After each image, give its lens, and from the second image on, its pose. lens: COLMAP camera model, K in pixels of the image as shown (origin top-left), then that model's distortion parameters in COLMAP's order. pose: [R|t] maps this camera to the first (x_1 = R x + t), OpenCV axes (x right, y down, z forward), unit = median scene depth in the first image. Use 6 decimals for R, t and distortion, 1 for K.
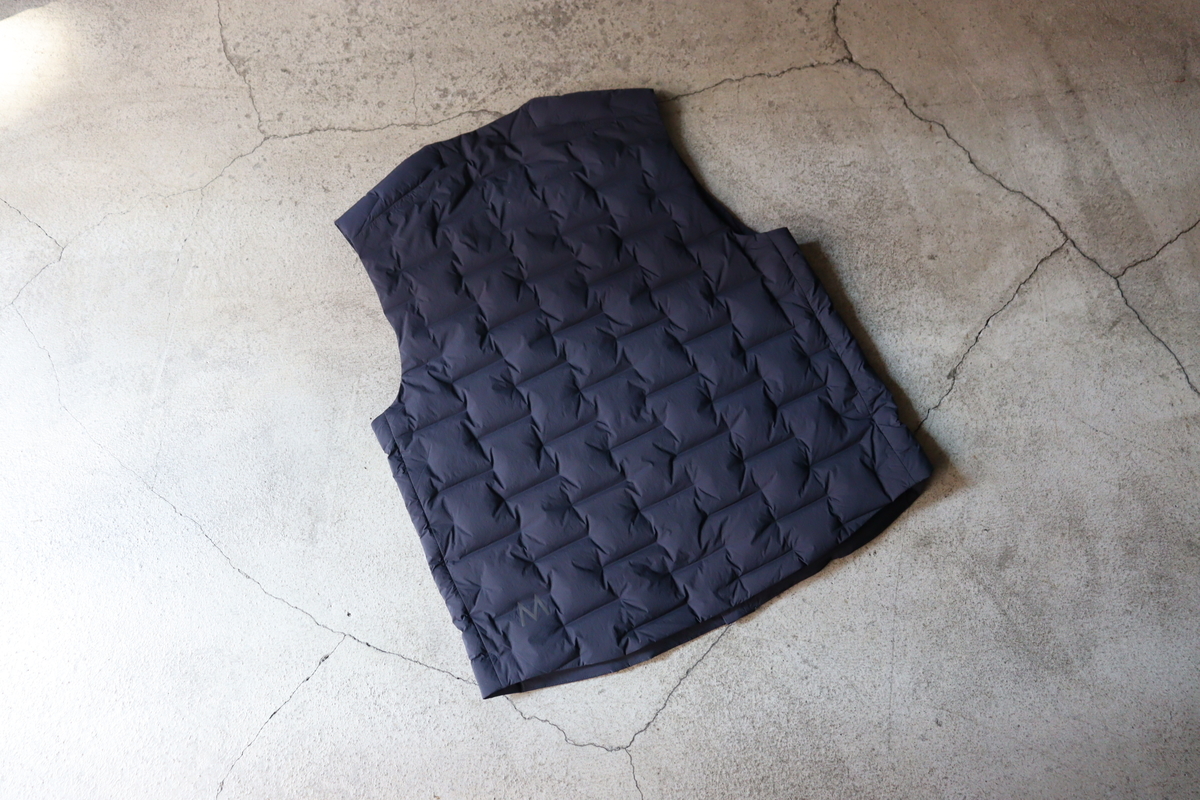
lens RADIAL K [[968.6, 0, 600.7], [0, 968.6, 408.7], [0, 0, 1]] dist [-0.176535, 0.146953]
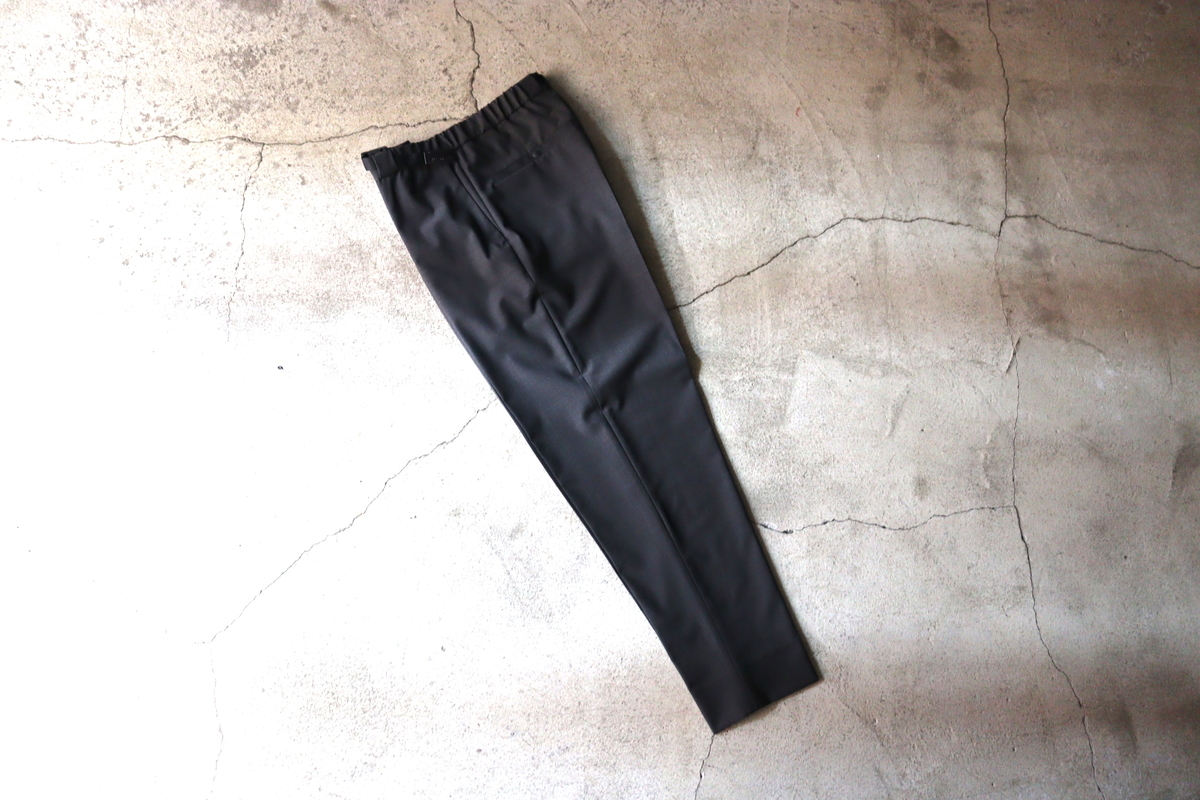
lens RADIAL K [[968.6, 0, 603.1], [0, 968.6, 403.0], [0, 0, 1]] dist [-0.176535, 0.146953]
pose [[0.993142, 0.087613, 0.077410, 0.366855], [-0.093246, 0.993006, 0.072422, -0.106857], [-0.070523, -0.079143, 0.994366, -0.275486]]
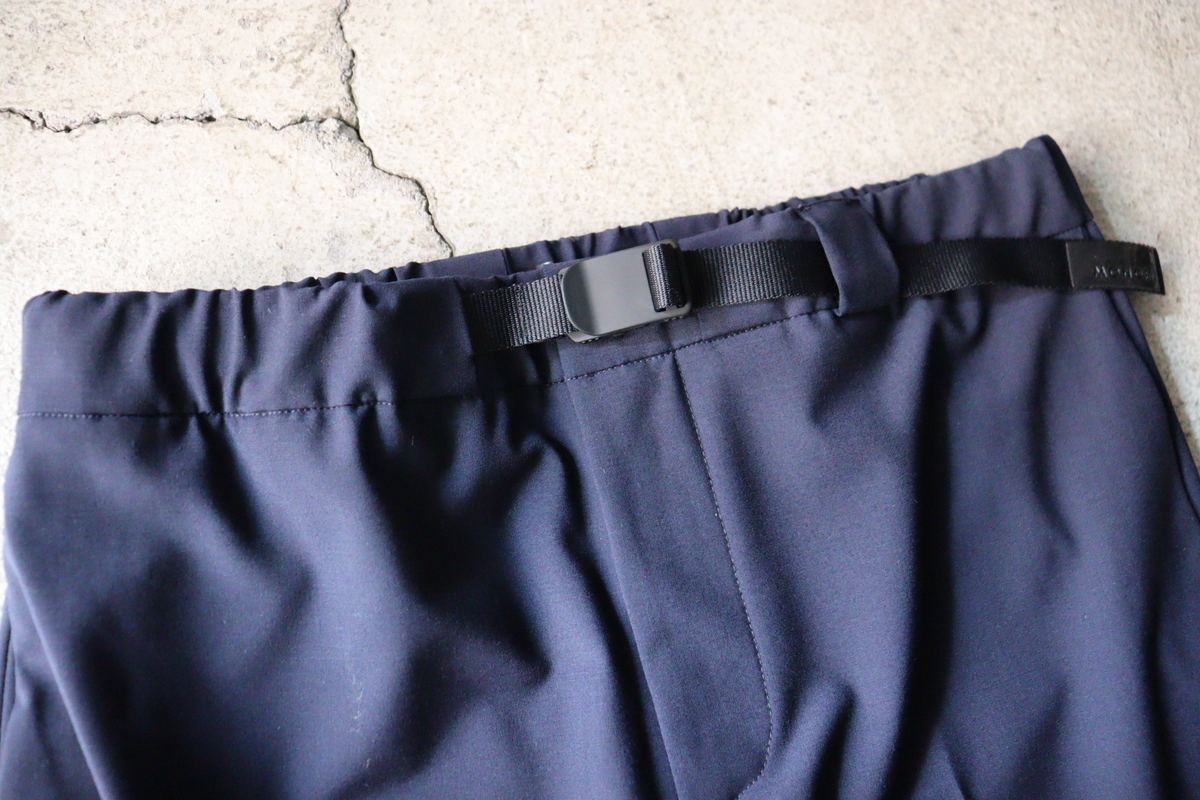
lens RADIAL K [[1075.2, 0, 617.6], [0, 1075.2, 381.8], [0, 0, 1]] dist [-0.220103, 0.216587]
pose [[0.966997, 0.222080, 0.124888, 0.324439], [-0.229449, 0.972141, 0.047911, -0.331330], [-0.110768, -0.074985, 0.991013, 0.672714]]
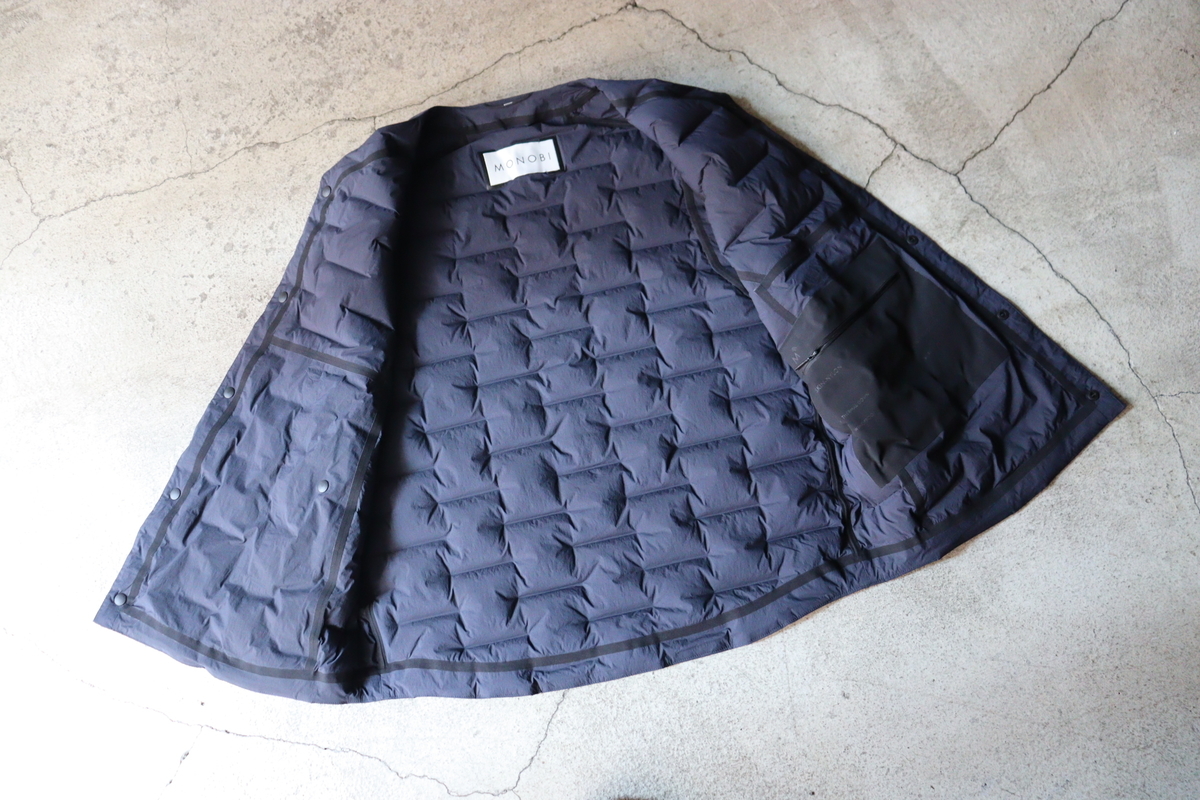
lens RADIAL K [[968.6, 0, 606.1], [0, 968.6, 405.8], [0, 0, 1]] dist [-0.176535, 0.146953]
pose [[0.978343, -0.206717, 0.010664, 0.147756], [0.206701, 0.978401, 0.002611, 0.008339], [-0.010974, -0.000350, 0.999940, 0.068754]]
